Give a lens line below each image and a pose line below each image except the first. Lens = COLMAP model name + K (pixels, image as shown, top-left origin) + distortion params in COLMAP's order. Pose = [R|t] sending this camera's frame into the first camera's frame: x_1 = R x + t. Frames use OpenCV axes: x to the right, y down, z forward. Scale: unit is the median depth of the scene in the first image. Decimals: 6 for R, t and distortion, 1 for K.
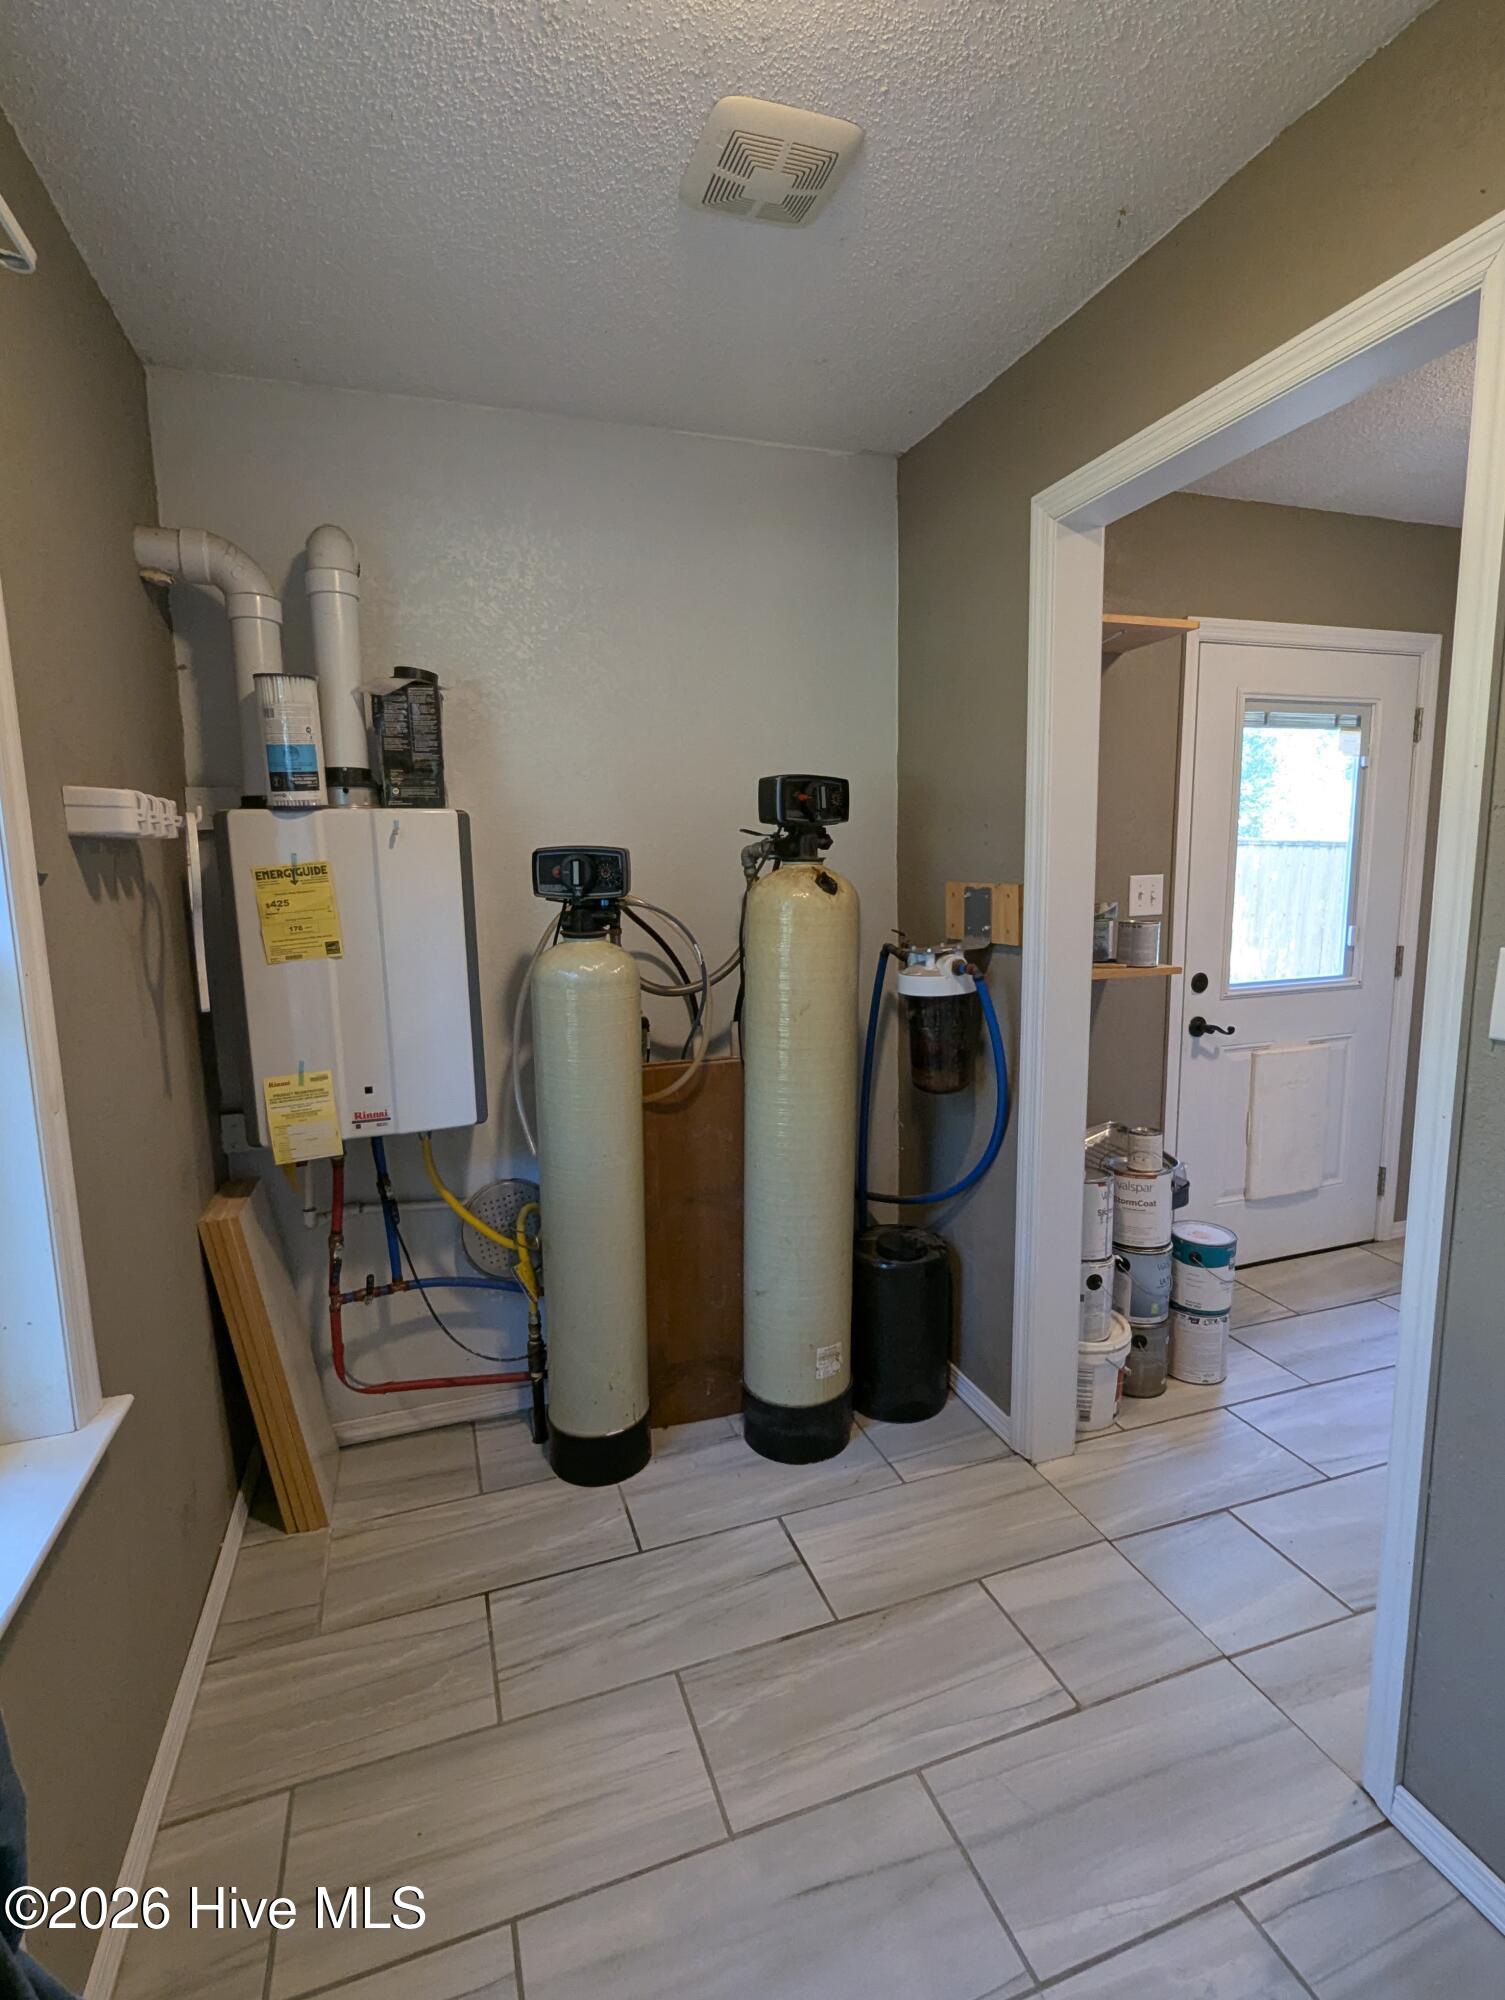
lens RADIAL K [[938.9, 0, 752.5], [0, 938.9, 1000.0], [0, 0, 1]] dist [-0.001115, -0.000102]
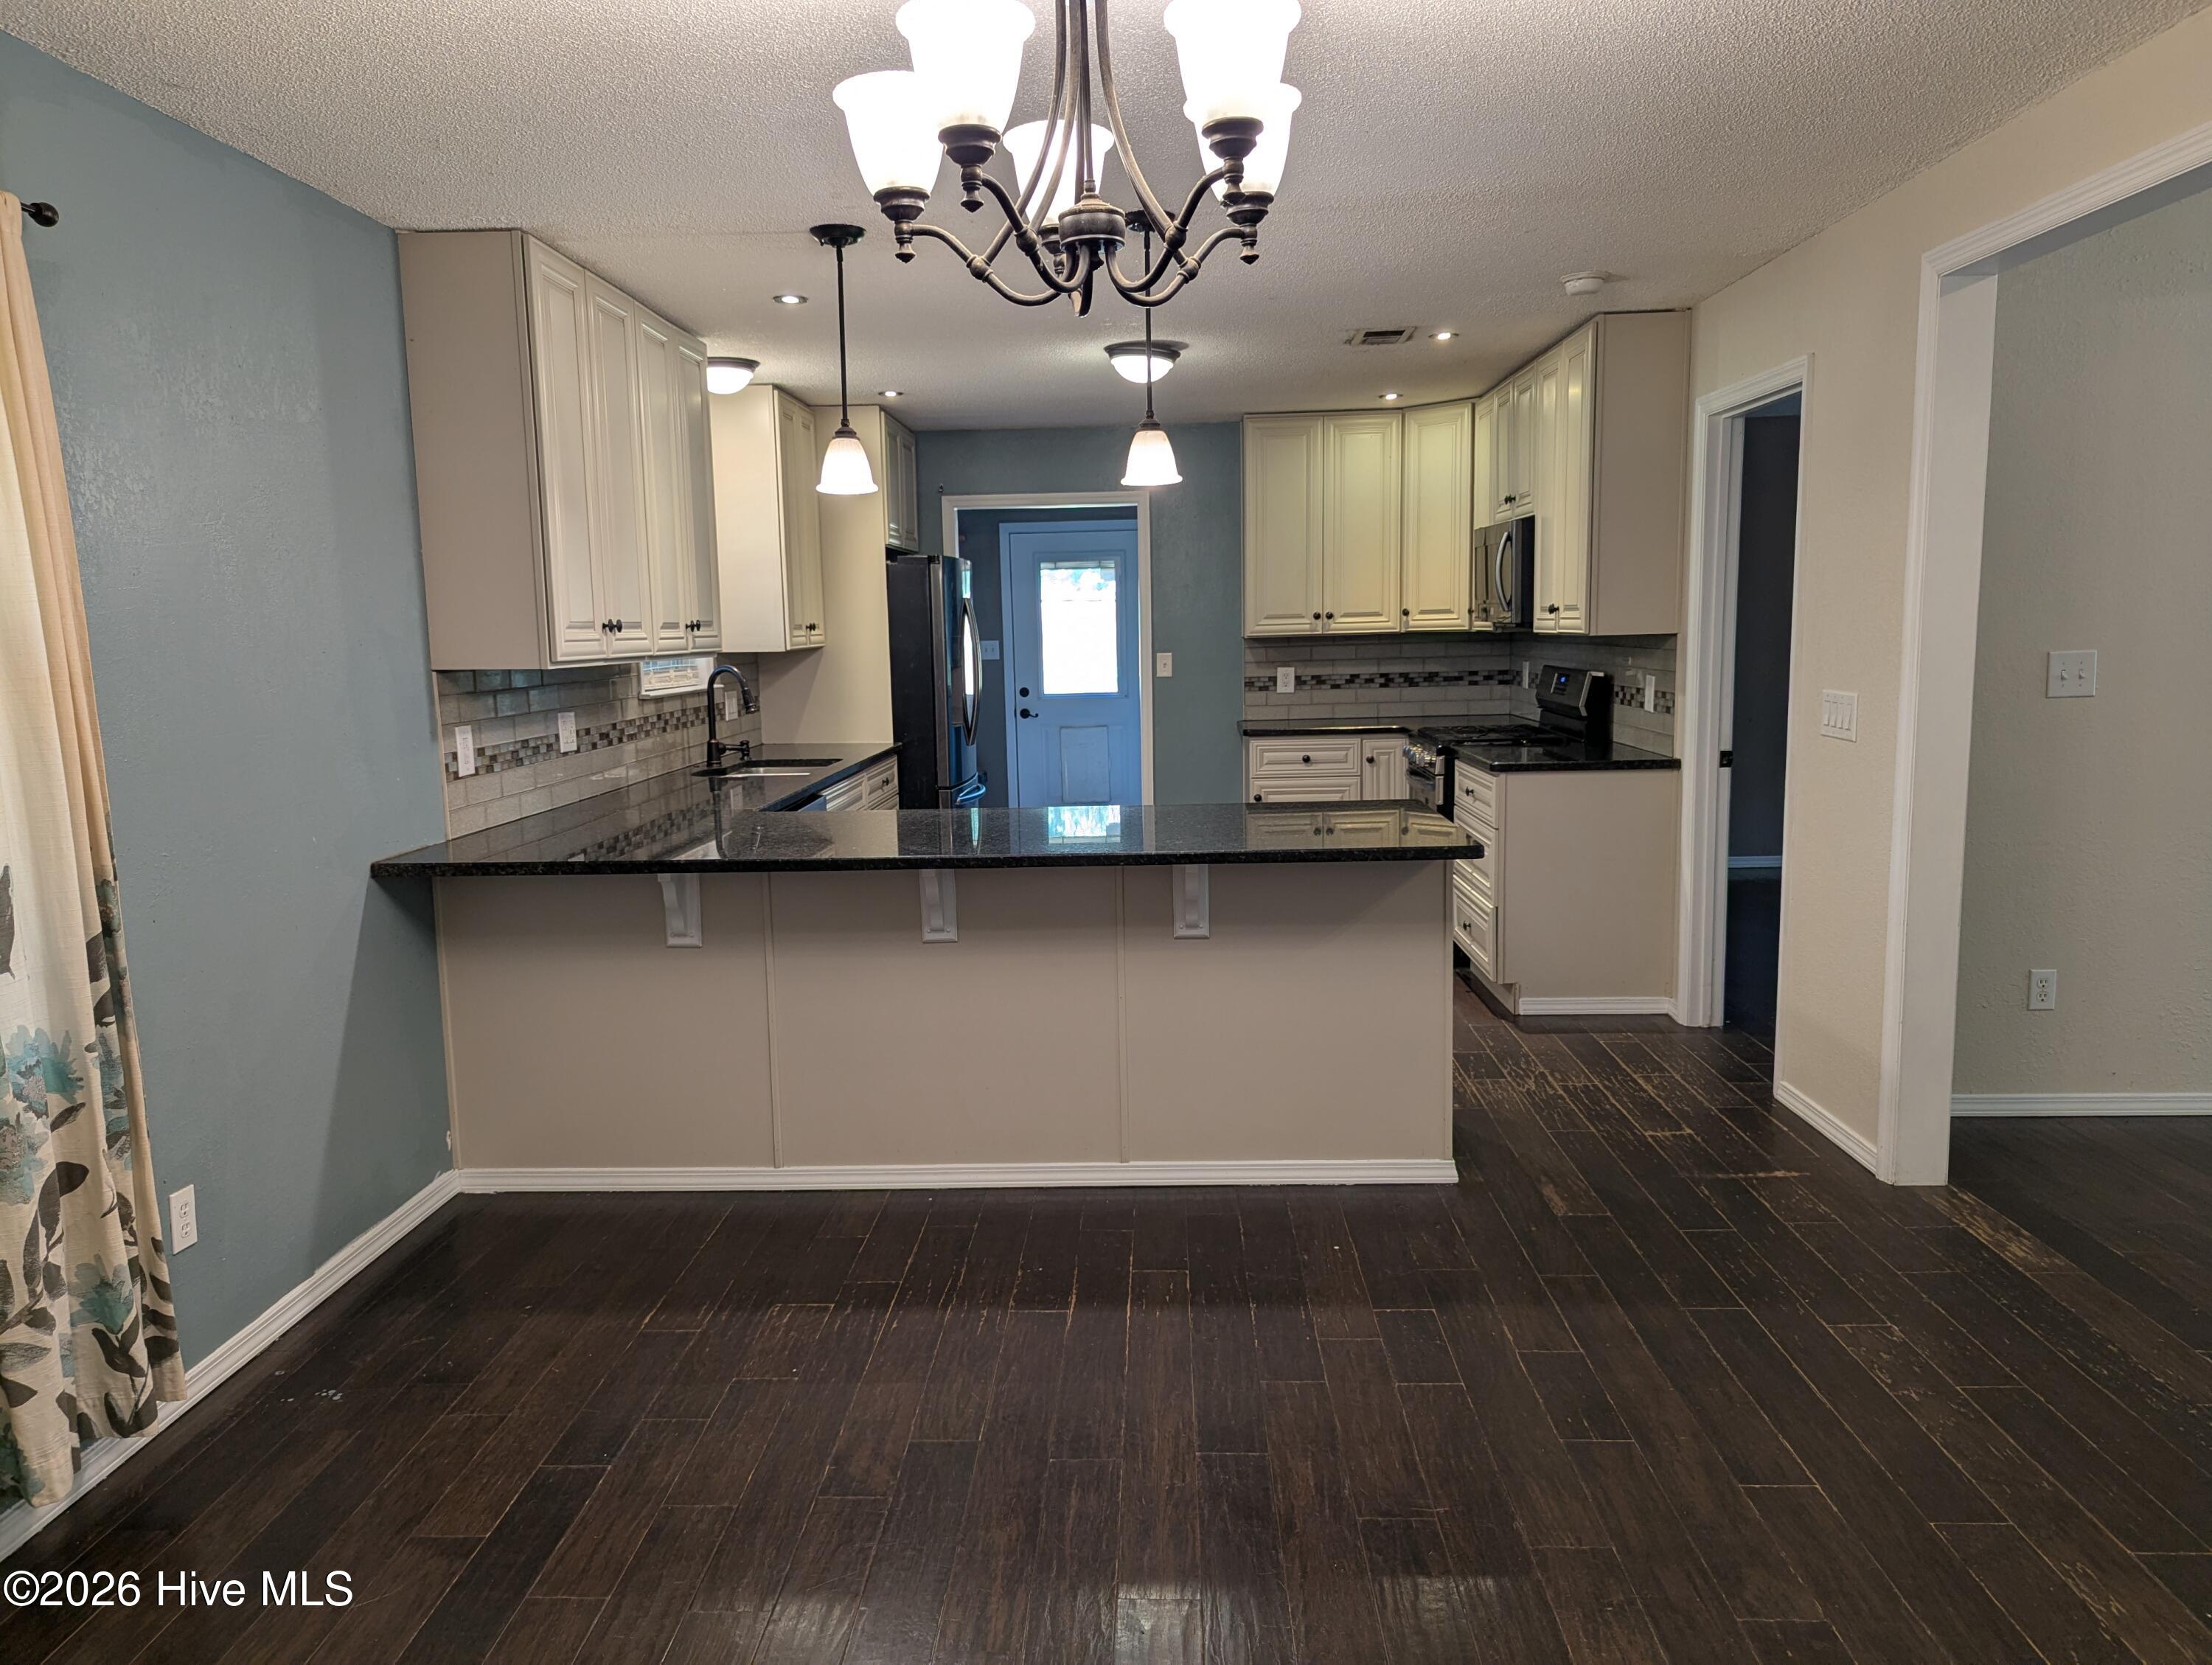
lens RADIAL K [[1536.4, 0, 1106.0], [0, 1536.4, 832.5], [0, 0, 1]] dist [0.057549, -0.070540]
pose [[0.930526, 0.041704, -0.363844, 1.971212], [-0.042128, 0.999089, 0.006774, 0.272415], [0.363795, 0.009024, 0.931435, -2.198754]]
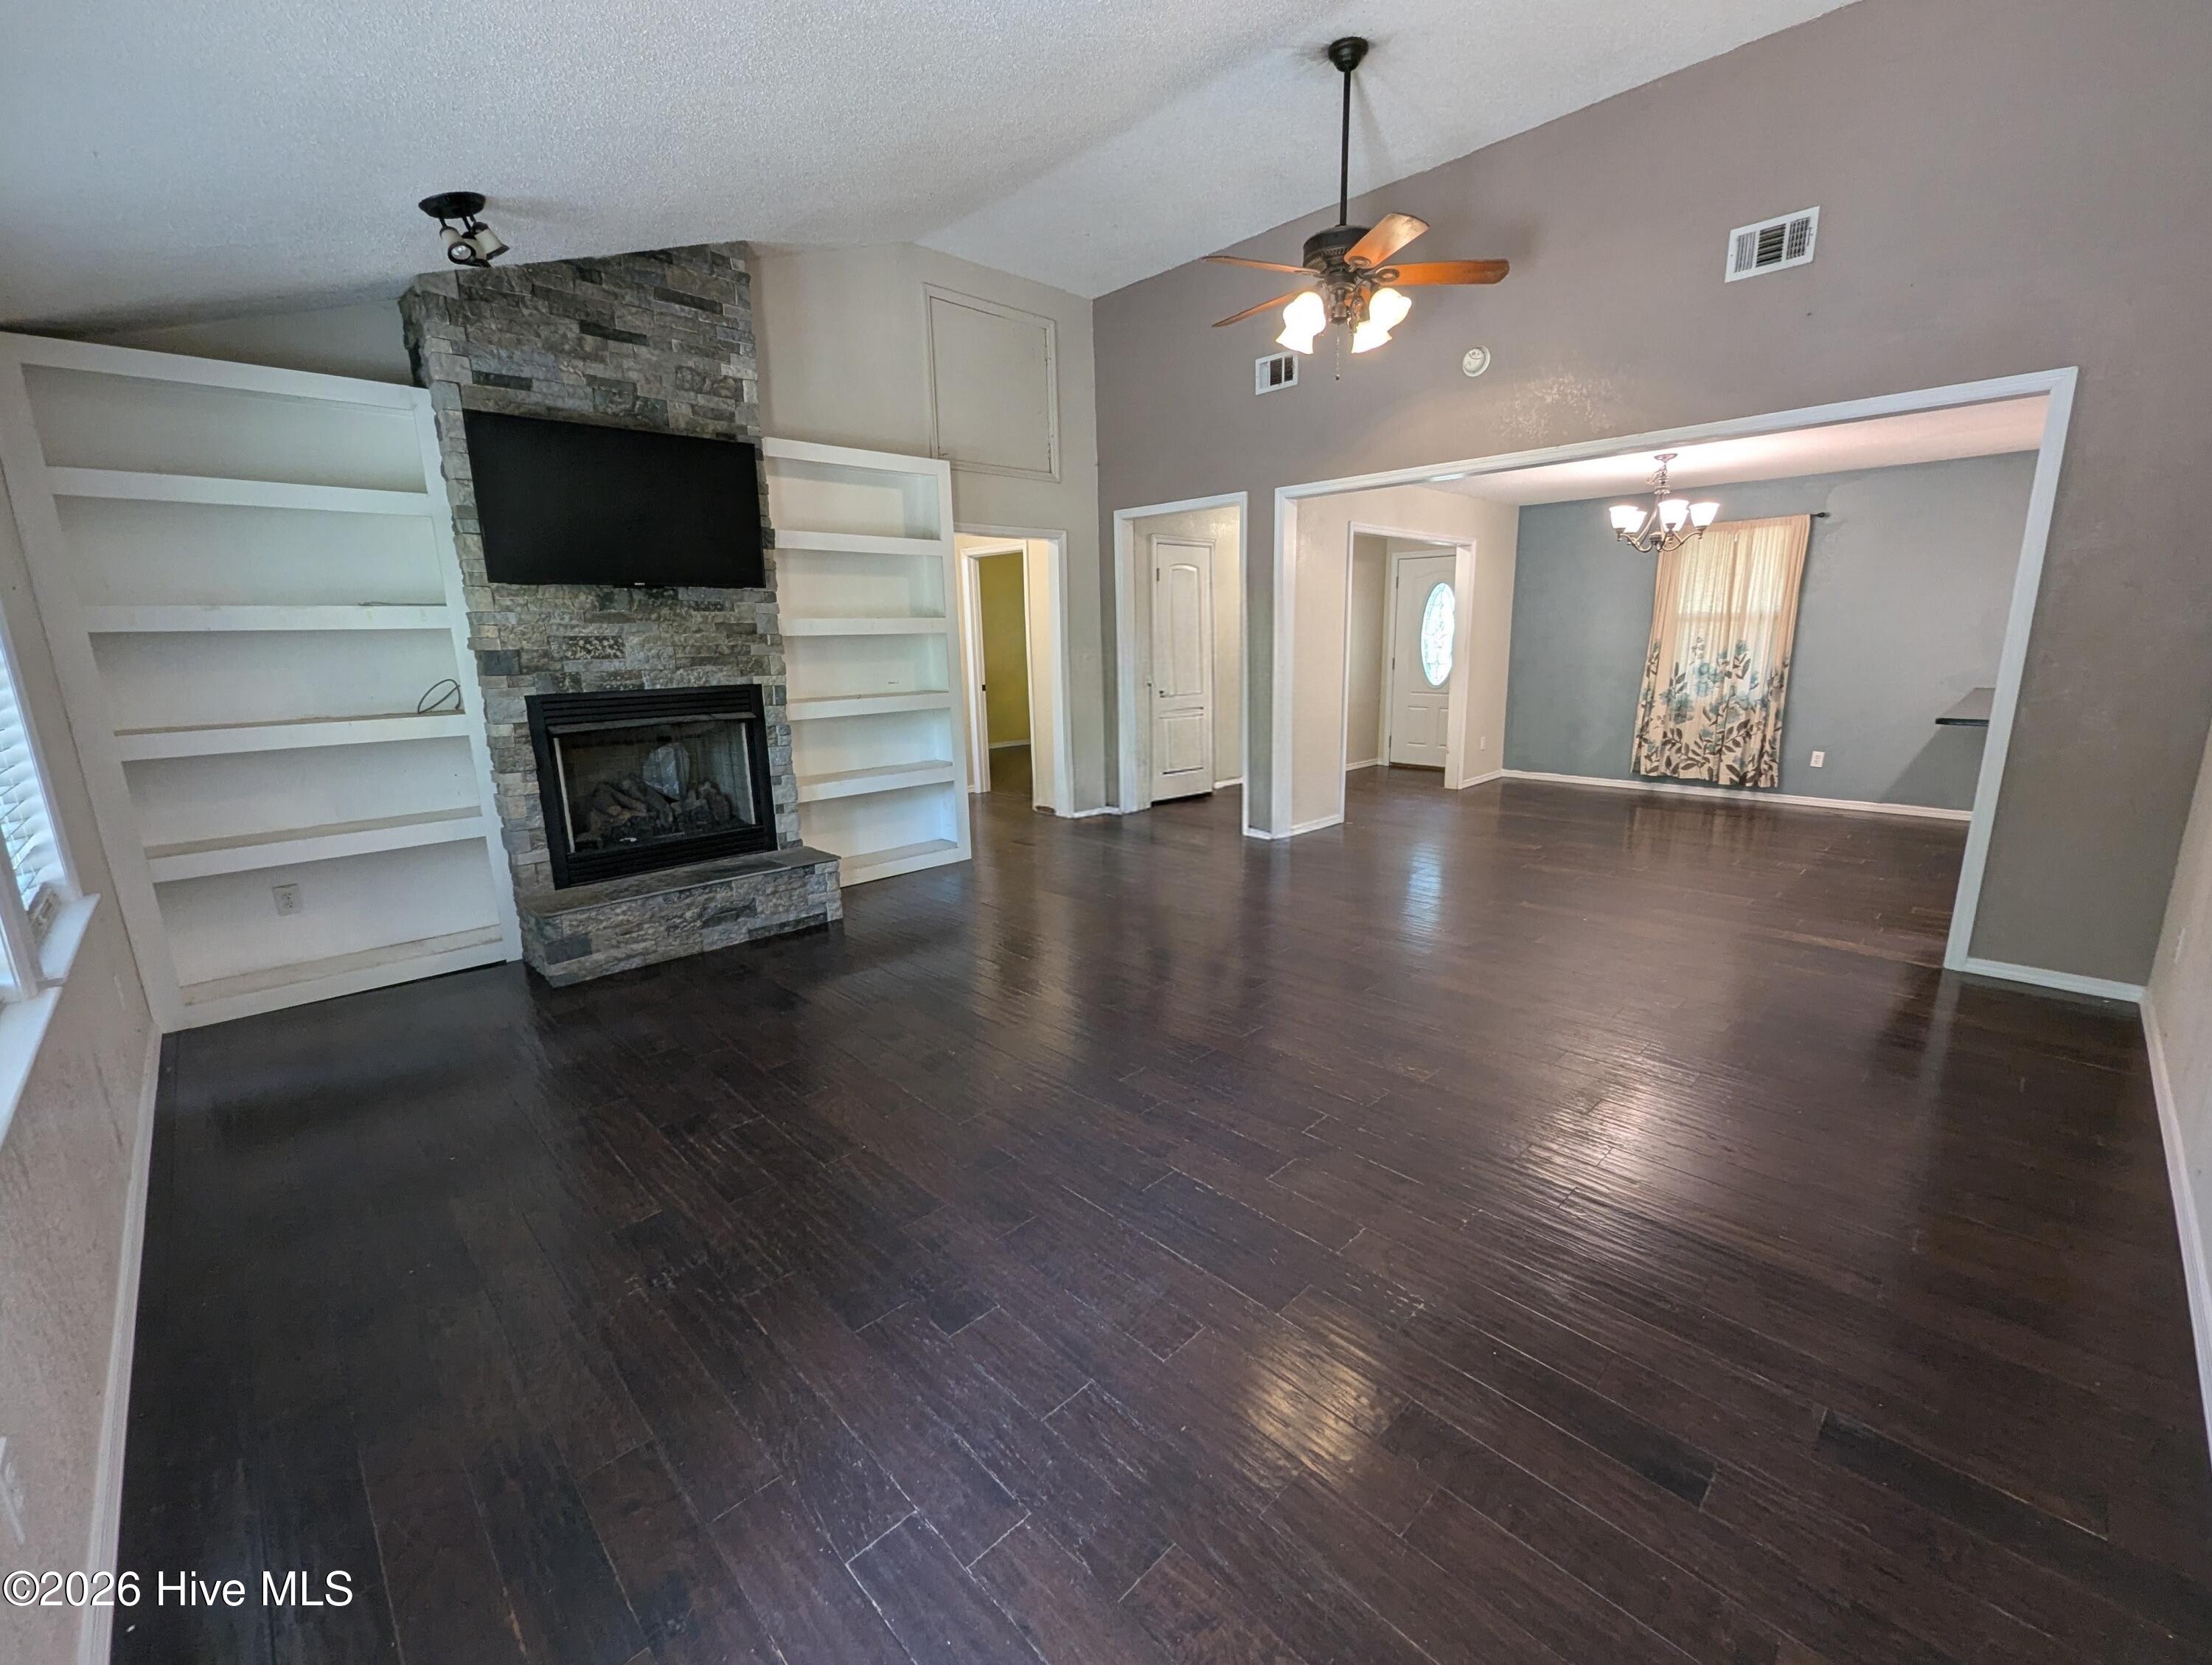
lens RADIAL K [[929.4, 0, 1106.0], [0, 929.4, 832.5], [0, 0, 1]] dist [0.000273, 0.000096]
pose [[-0.905571, 0.123805, -0.405726, 3.687850], [-0.026123, 0.938370, 0.344645, -0.042614], [0.423390, 0.322699, -0.846526, -0.208271]]
